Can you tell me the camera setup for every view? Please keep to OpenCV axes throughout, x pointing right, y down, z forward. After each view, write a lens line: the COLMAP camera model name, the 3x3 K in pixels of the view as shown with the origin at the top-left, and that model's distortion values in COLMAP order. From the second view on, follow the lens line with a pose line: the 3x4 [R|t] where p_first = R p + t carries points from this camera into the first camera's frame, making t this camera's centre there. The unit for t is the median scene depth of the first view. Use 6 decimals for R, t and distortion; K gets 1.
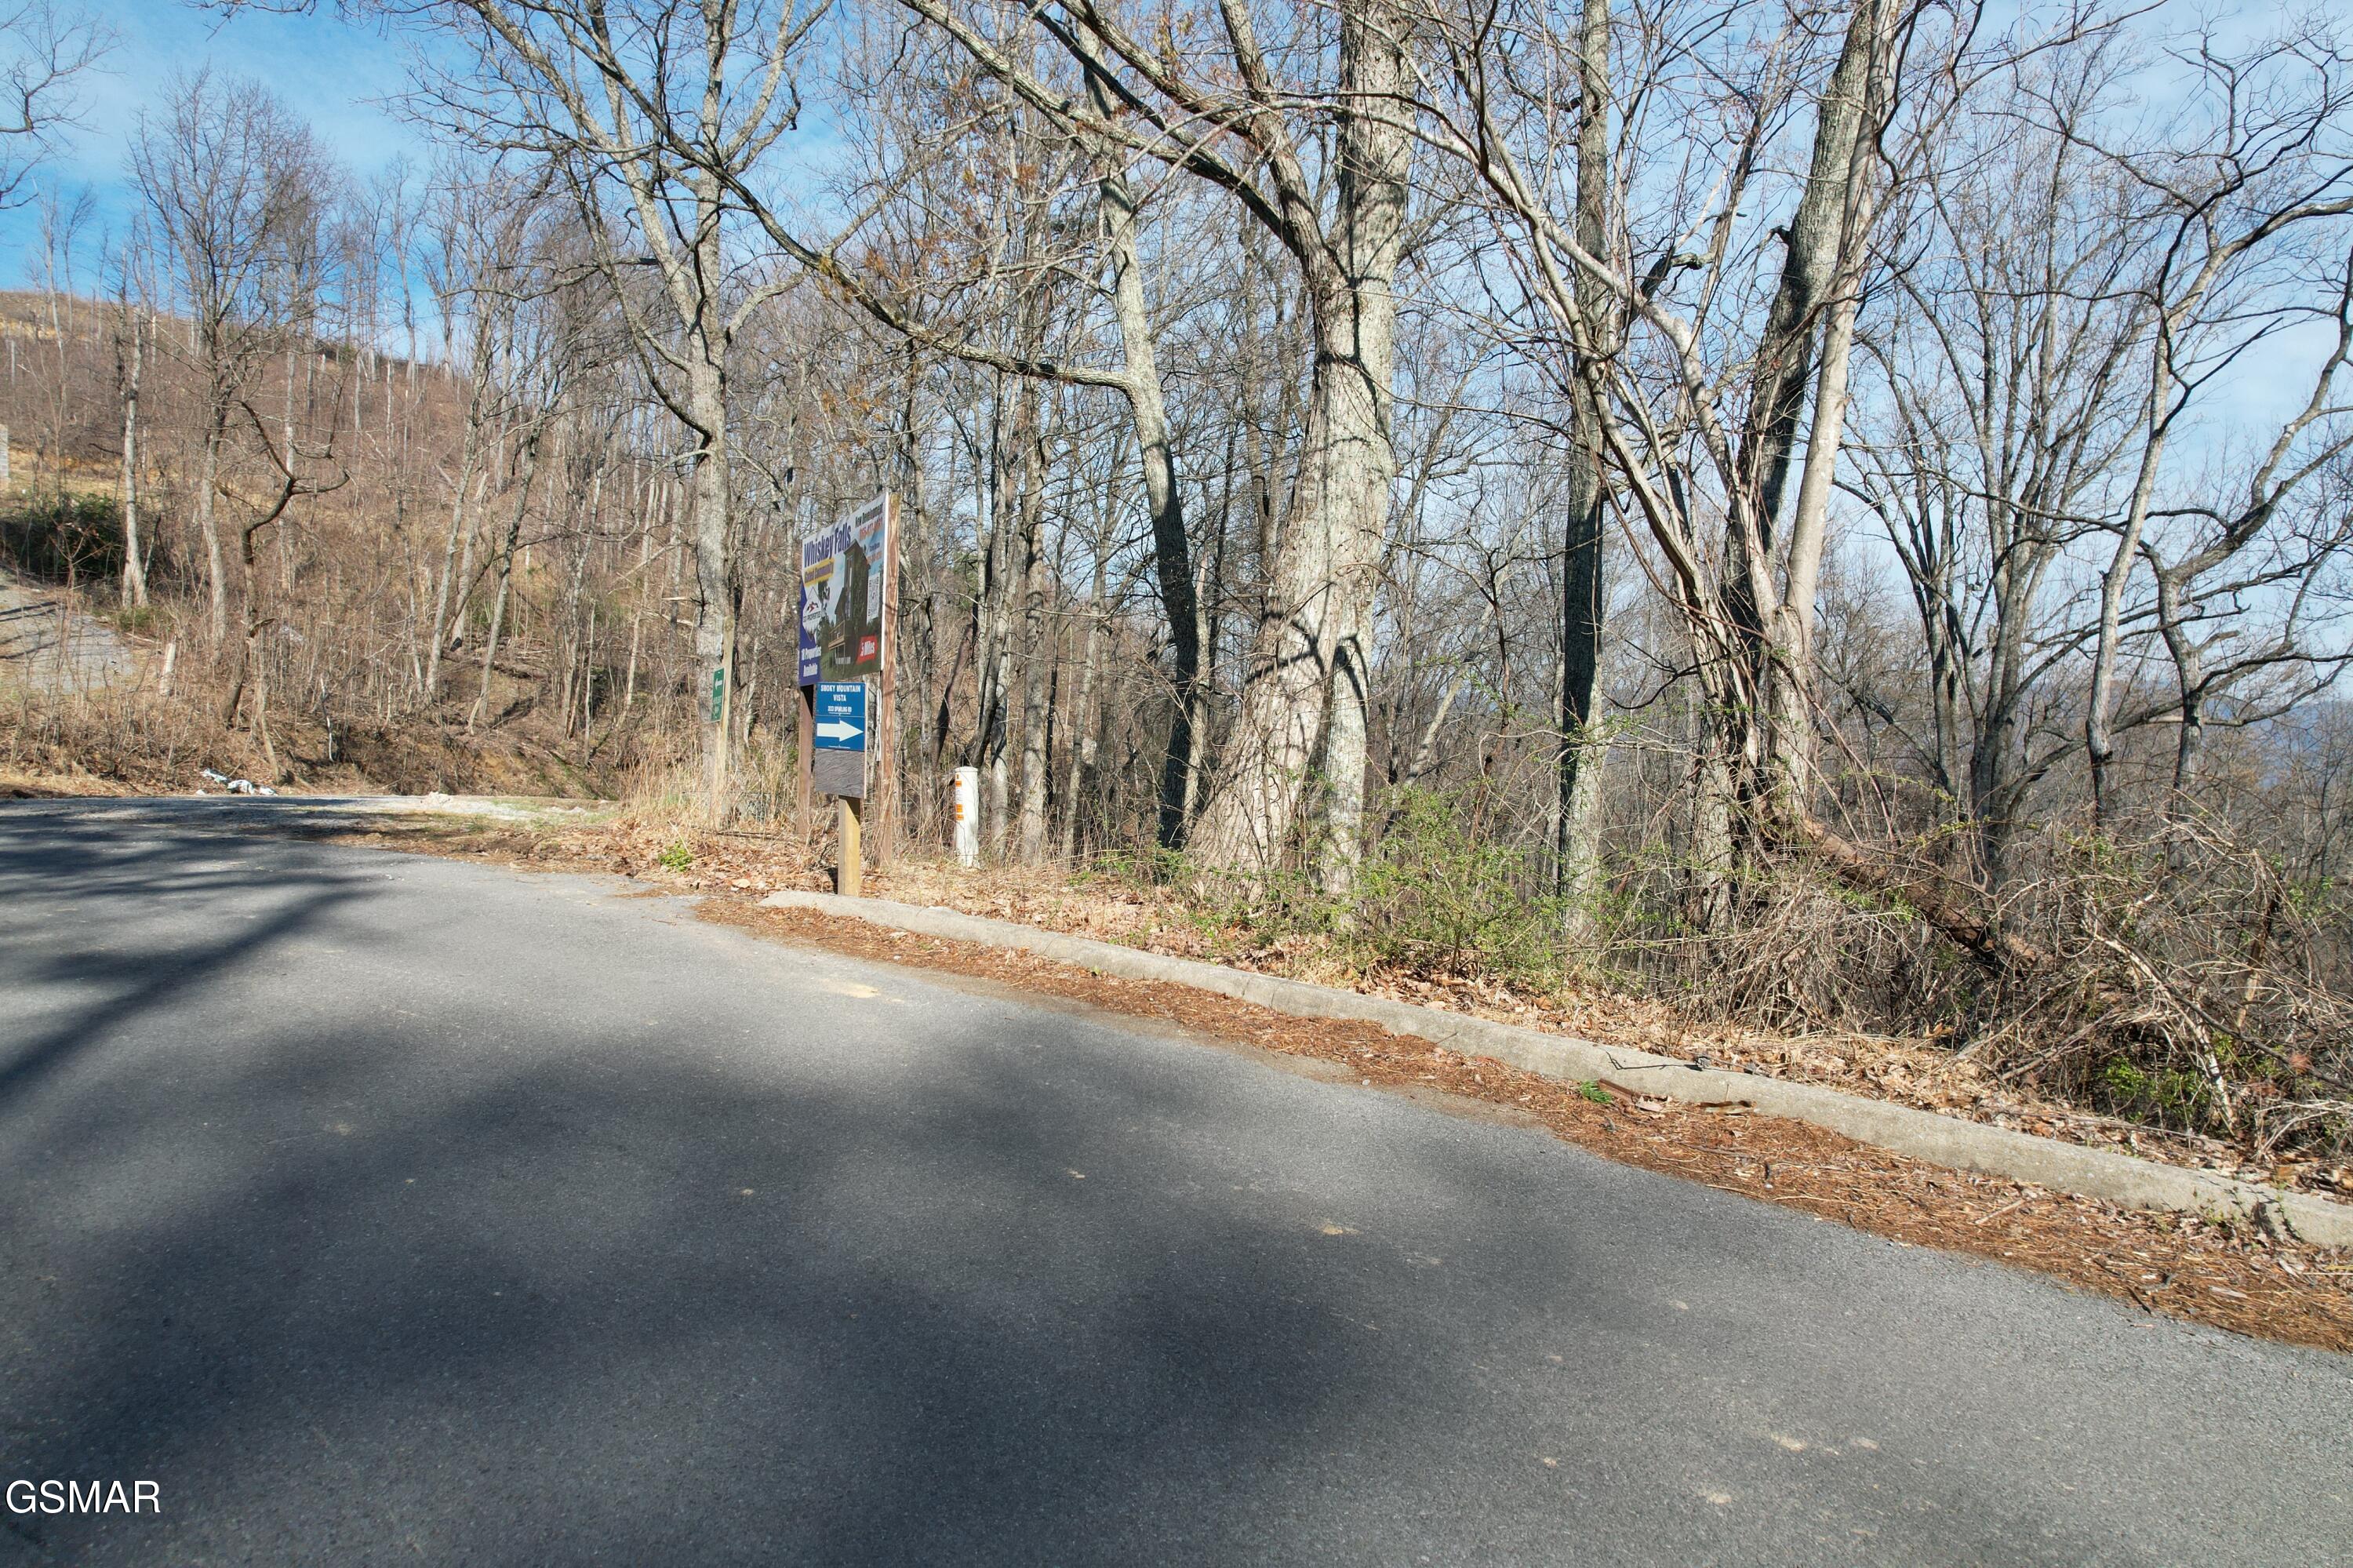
lens RADIAL K [[1545.6, 0, 1182.7], [0, 1545.6, 803.0], [0, 0, 1]] dist [-0.097220, 0.079328]
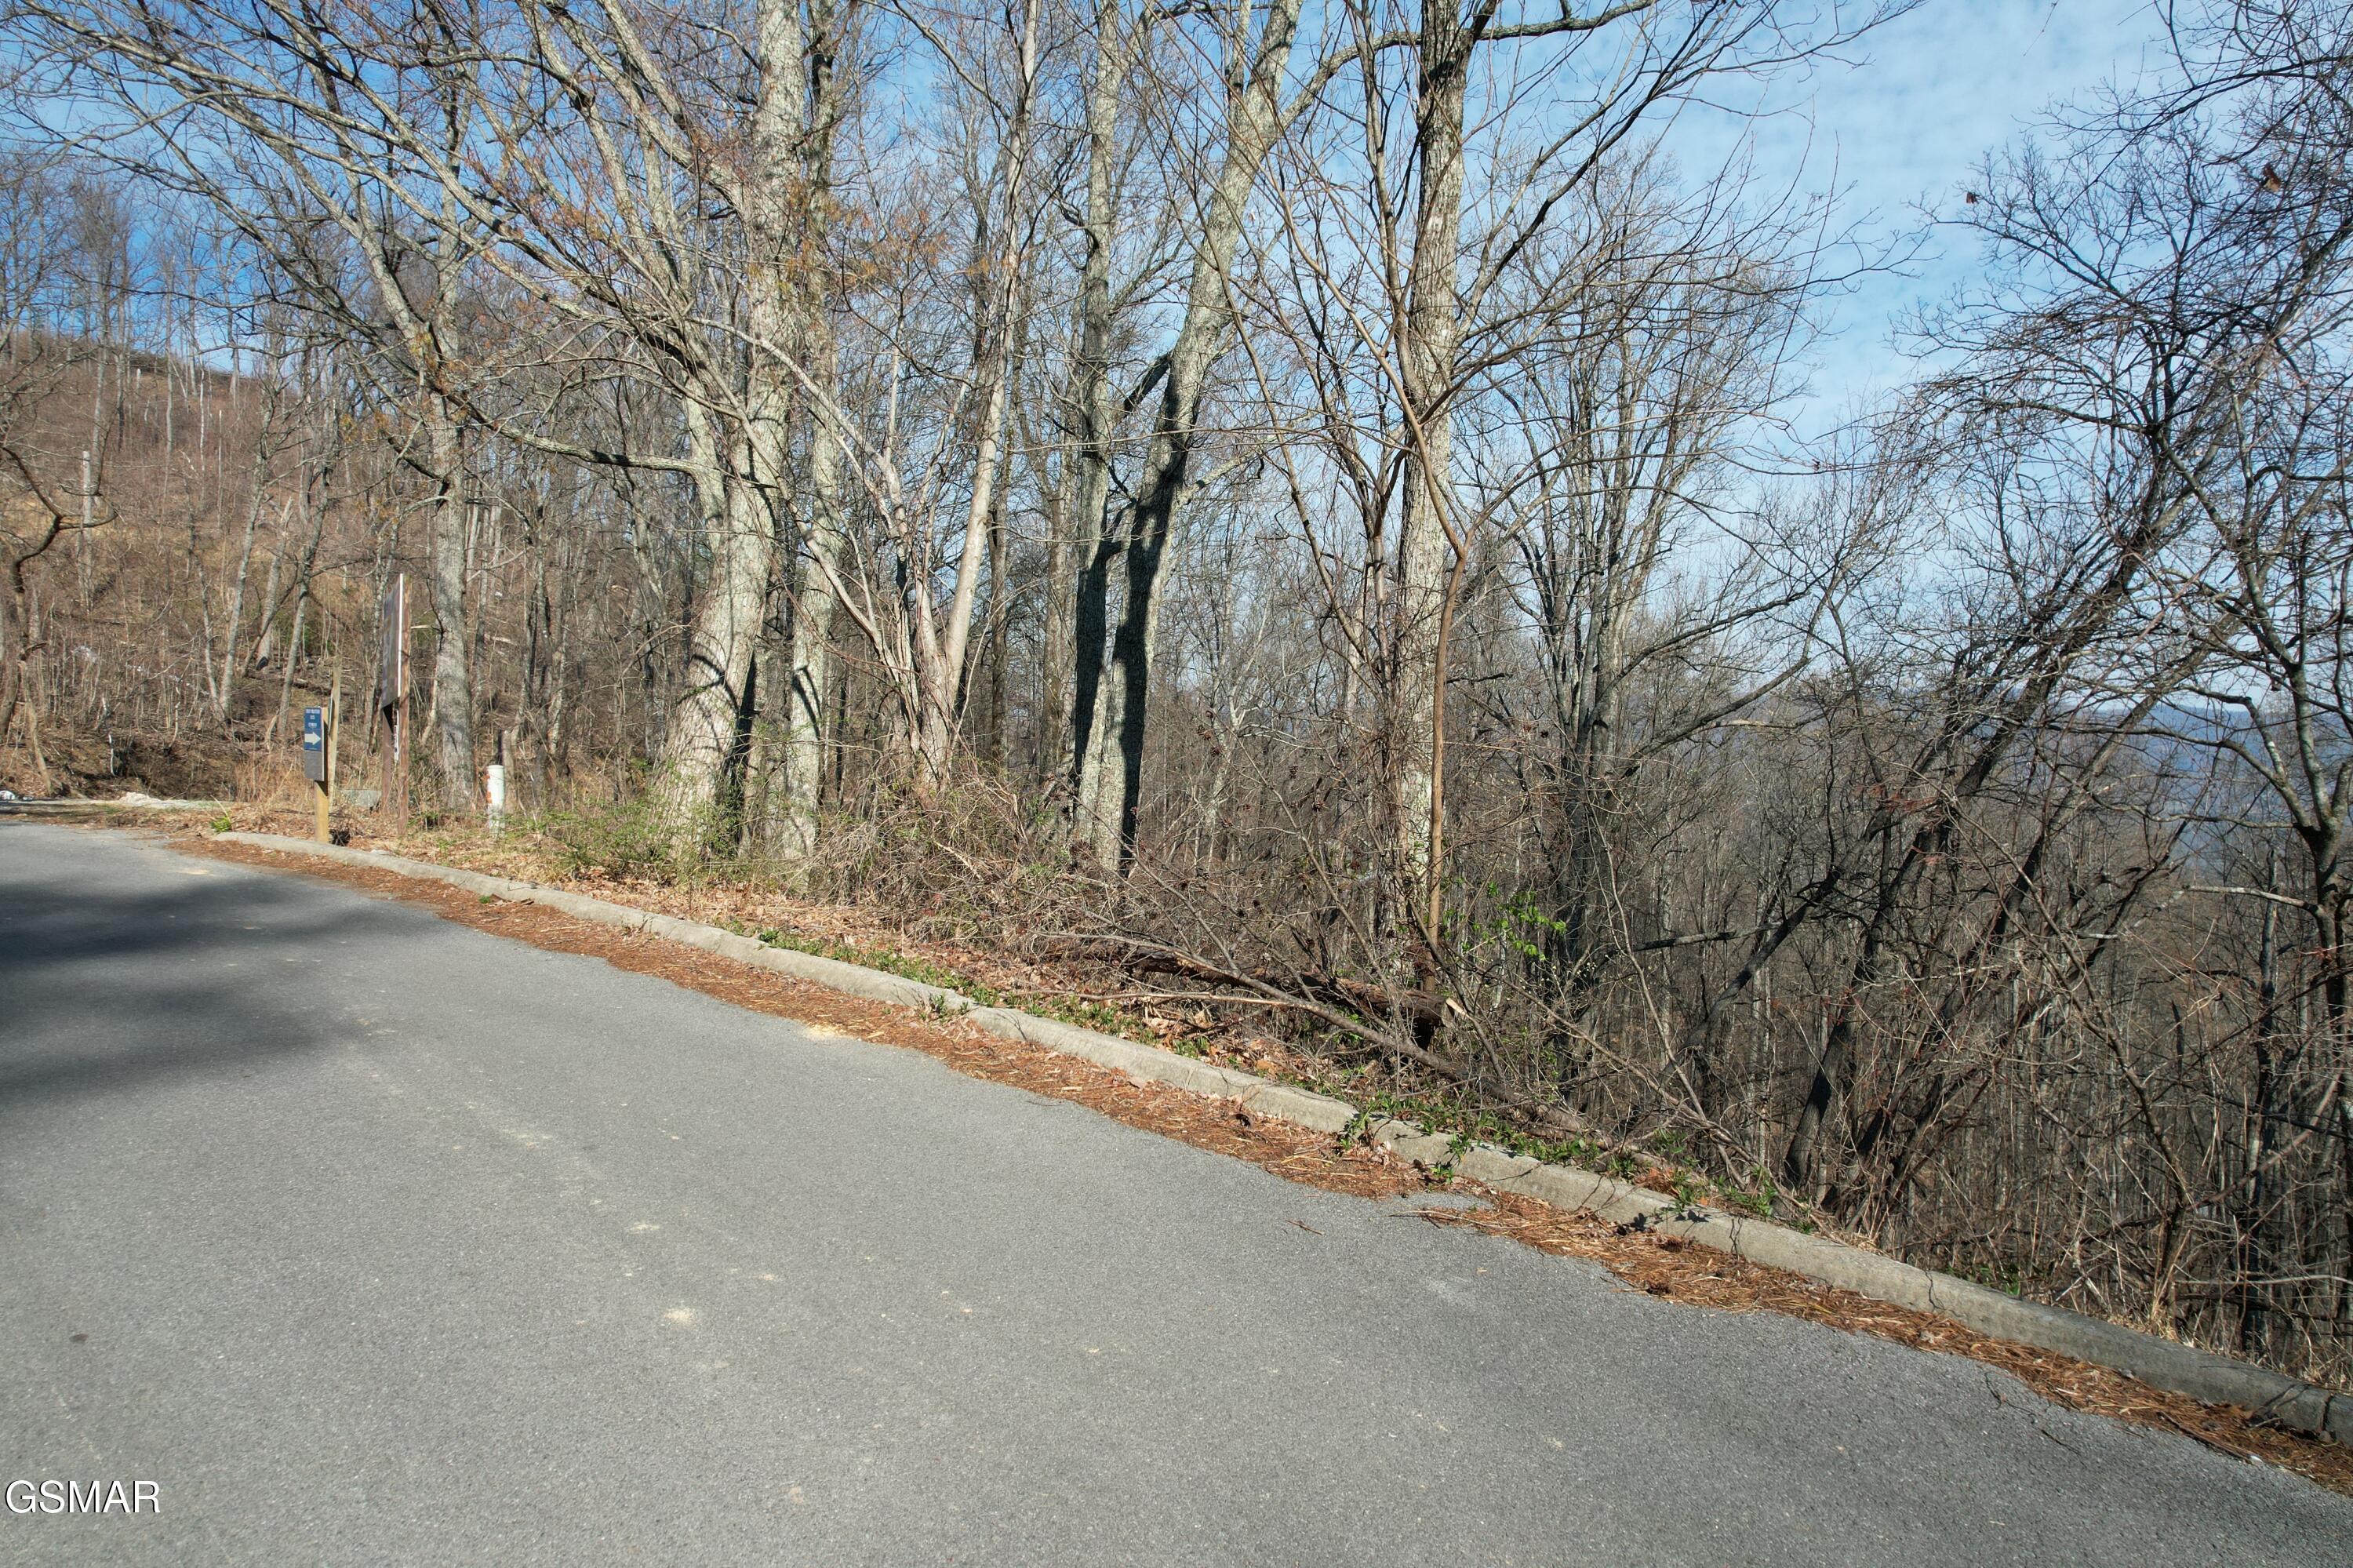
lens RADIAL K [[1545.6, 0, 1182.7], [0, 1545.6, 803.0], [0, 0, 1]] dist [-0.097220, 0.079328]
pose [[0.996720, -0.010227, 0.080278, 0.120982], [0.010829, 0.999916, -0.007067, 0.008799], [-0.080199, 0.007914, 0.996747, -0.136717]]
